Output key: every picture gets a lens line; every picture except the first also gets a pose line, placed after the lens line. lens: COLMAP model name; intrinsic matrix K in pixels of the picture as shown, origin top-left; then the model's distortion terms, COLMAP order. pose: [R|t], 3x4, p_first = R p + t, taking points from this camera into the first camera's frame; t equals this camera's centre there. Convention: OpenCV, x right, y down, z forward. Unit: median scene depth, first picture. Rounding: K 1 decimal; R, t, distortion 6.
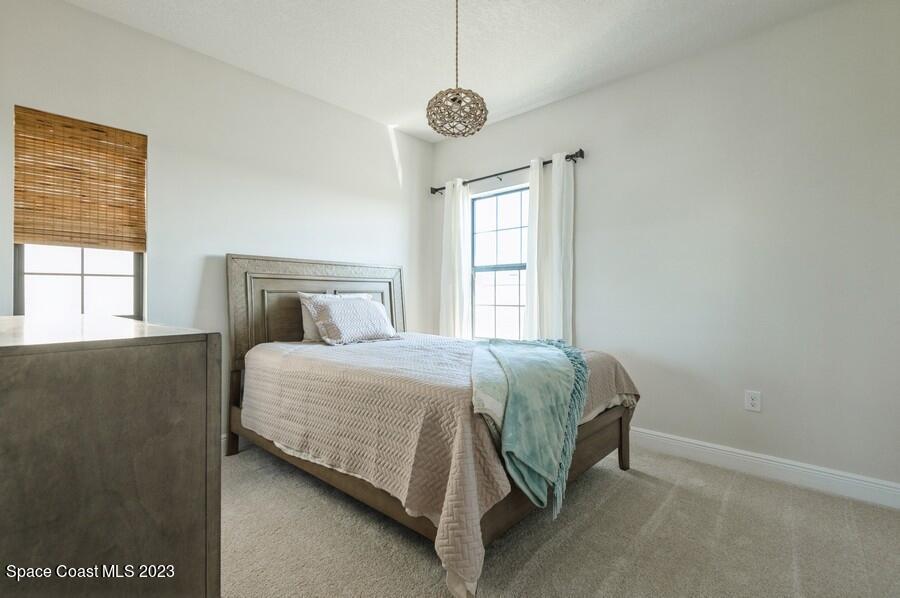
lens RADIAL K [[407.5, 0, 450.2], [0, 407.5, 298.0], [0, 0, 1]] dist [0.030981, -0.017692]
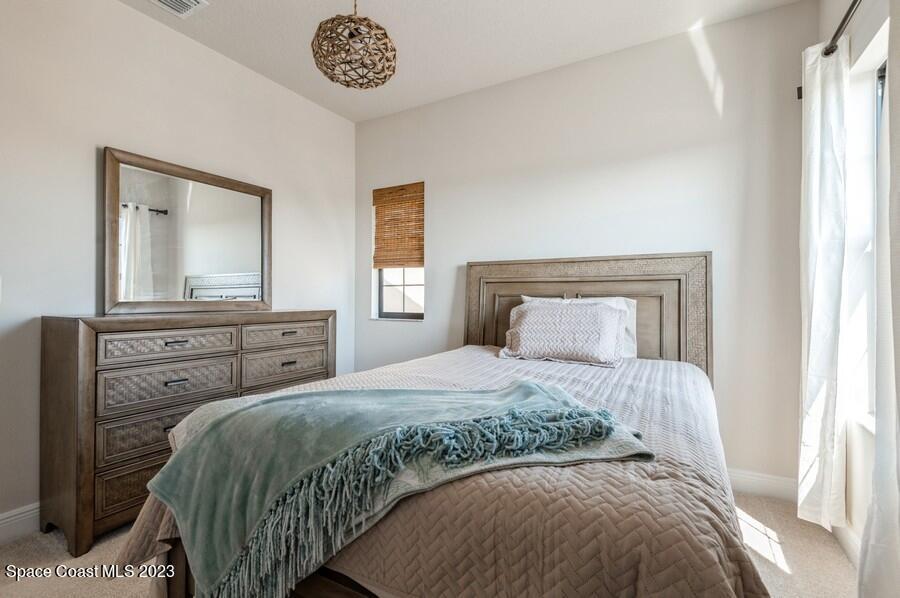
lens RADIAL K [[407.5, 0, 450.2], [0, 407.5, 298.0], [0, 0, 1]] dist [0.030981, -0.017692]
pose [[0.219983, 0.009964, -0.975453, 0.514475], [-0.005145, 0.999946, 0.009054, -0.018334], [0.975490, 0.003026, 0.220022, 0.667082]]
